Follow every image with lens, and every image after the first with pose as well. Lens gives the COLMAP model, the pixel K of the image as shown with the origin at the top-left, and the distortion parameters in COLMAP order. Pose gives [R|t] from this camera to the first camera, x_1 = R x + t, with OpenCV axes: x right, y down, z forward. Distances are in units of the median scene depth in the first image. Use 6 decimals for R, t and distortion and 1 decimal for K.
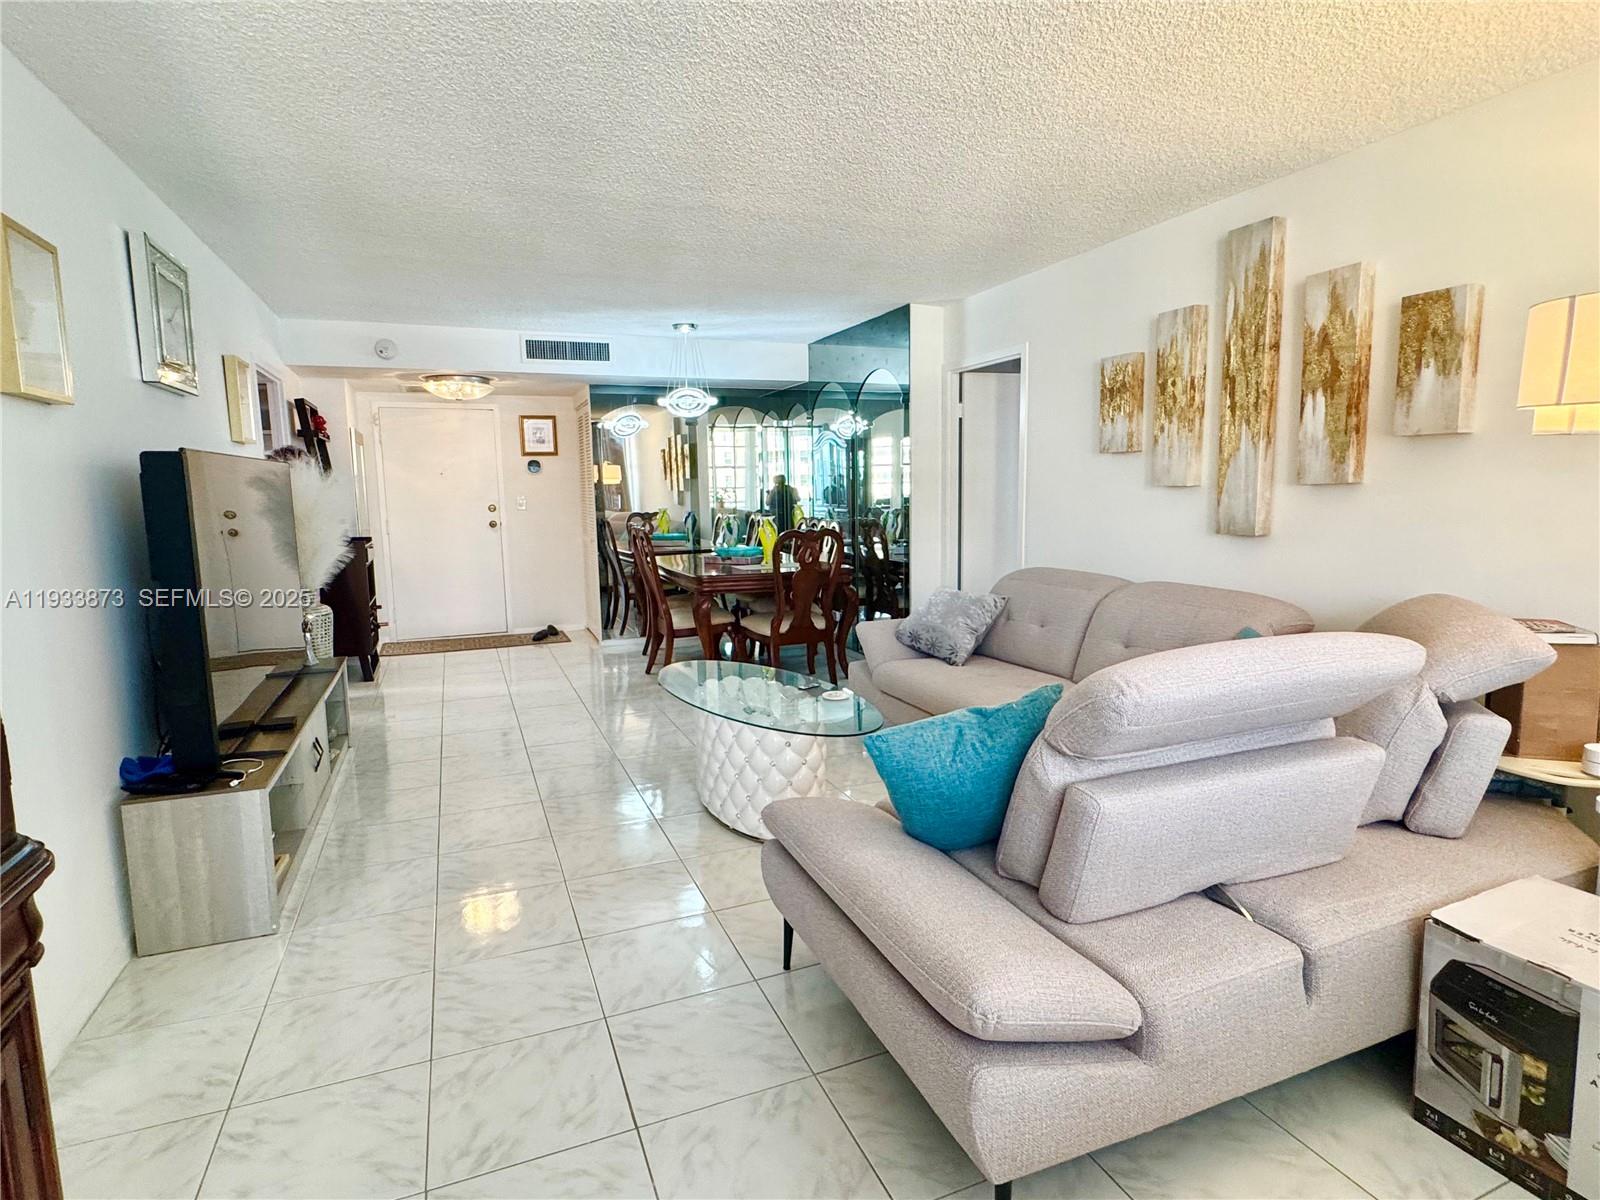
lens RADIAL K [[847.1, 0, 798.6], [0, 847.1, 598.3], [0, 0, 1]] dist [0.000731, -0.001556]
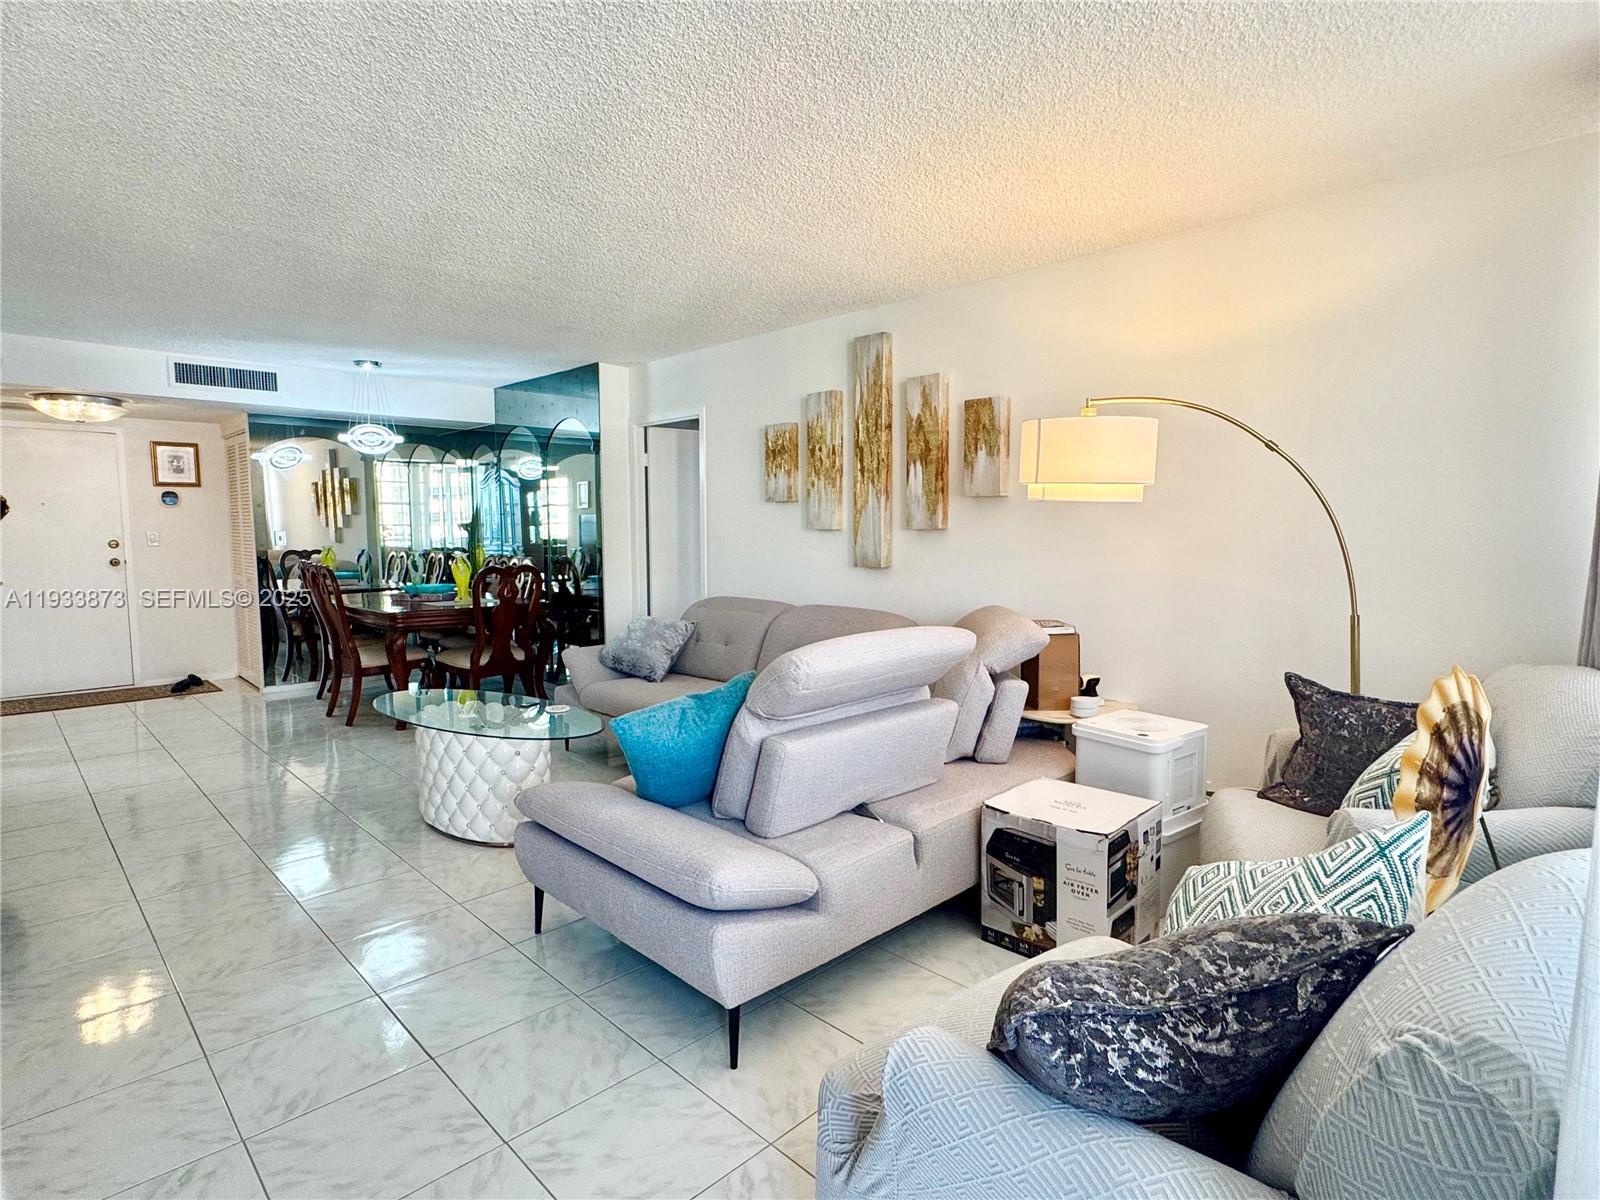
lens RADIAL K [[847.1, 0, 798.6], [0, 847.1, 598.3], [0, 0, 1]] dist [0.000731, -0.001556]
pose [[0.926050, -0.016945, 0.377021, -0.079392], [0.034954, 0.998549, -0.040976, 0.023598], [-0.375779, 0.051124, 0.925298, -0.172590]]
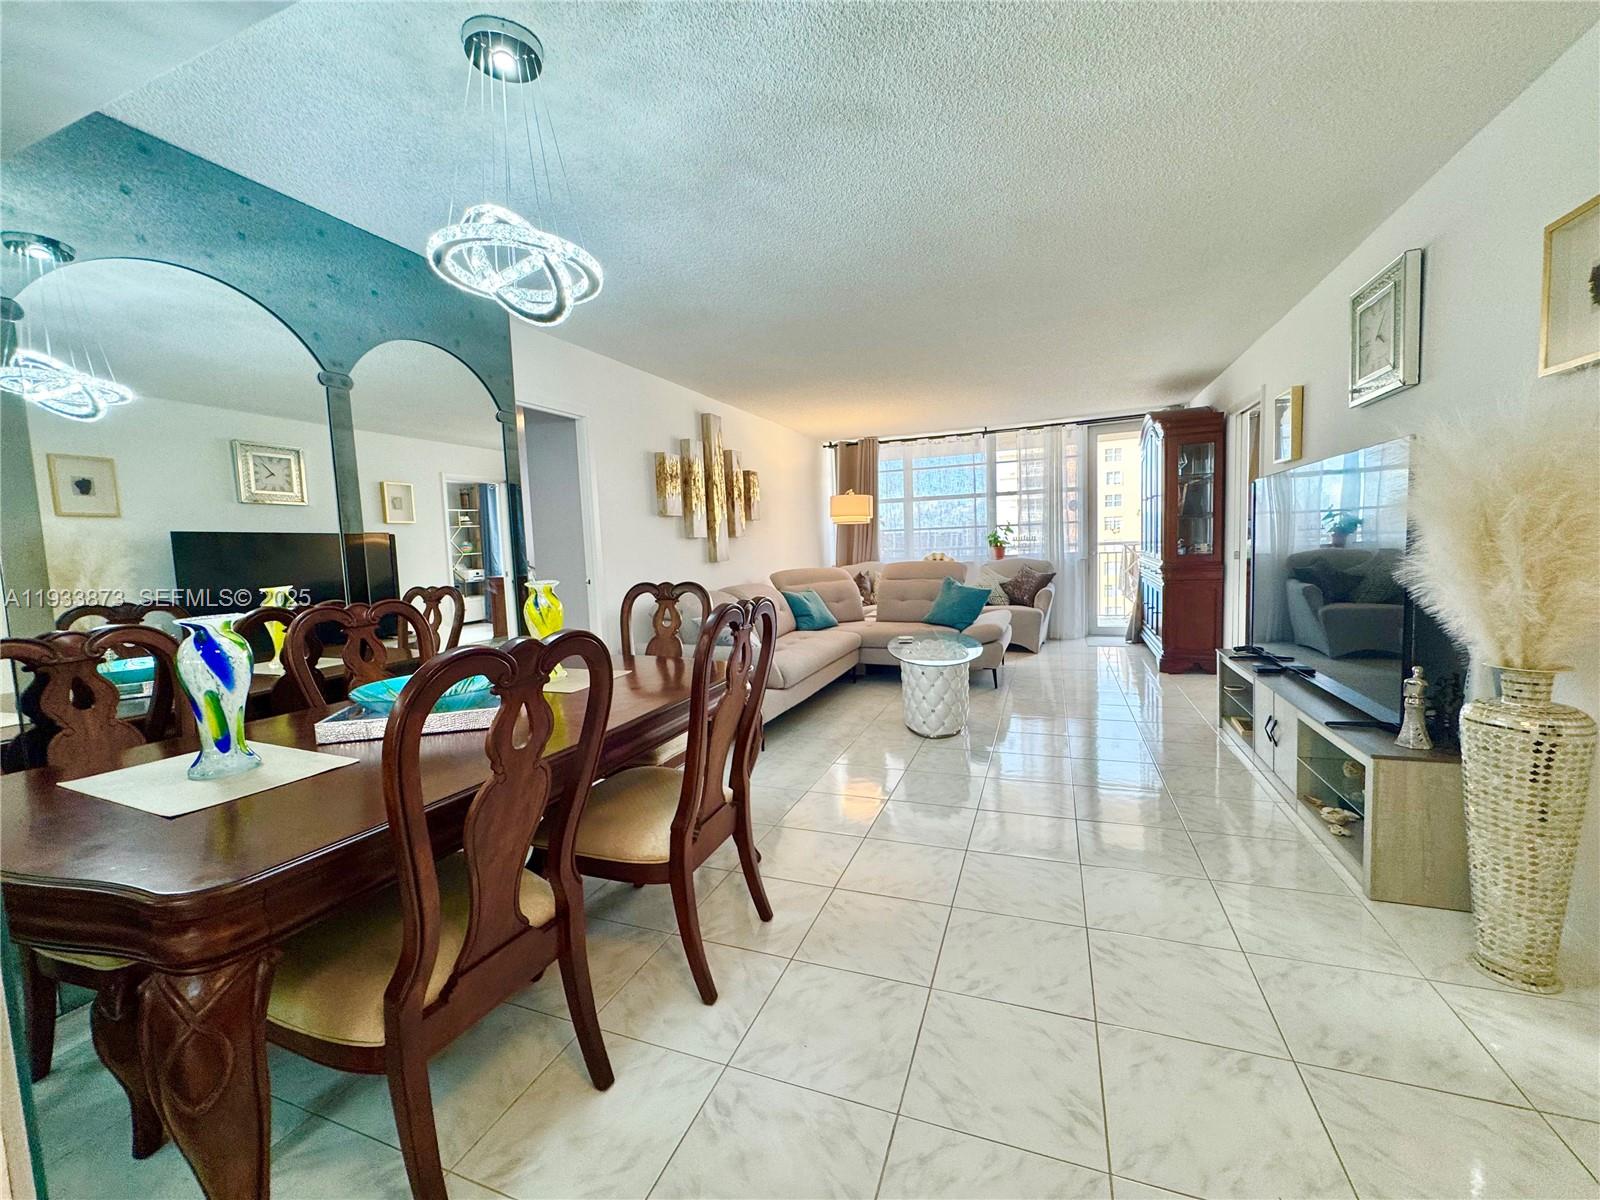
lens RADIAL K [[642.7, 0, 798.6], [0, 642.7, 597.8], [0, 0, 1]] dist [-0.008829, -0.000058]
pose [[-0.725997, -0.007229, 0.687660, -0.732621], [0.145620, 0.975654, 0.163995, -0.224719], [-0.672103, 0.219197, -0.707269, 2.083853]]
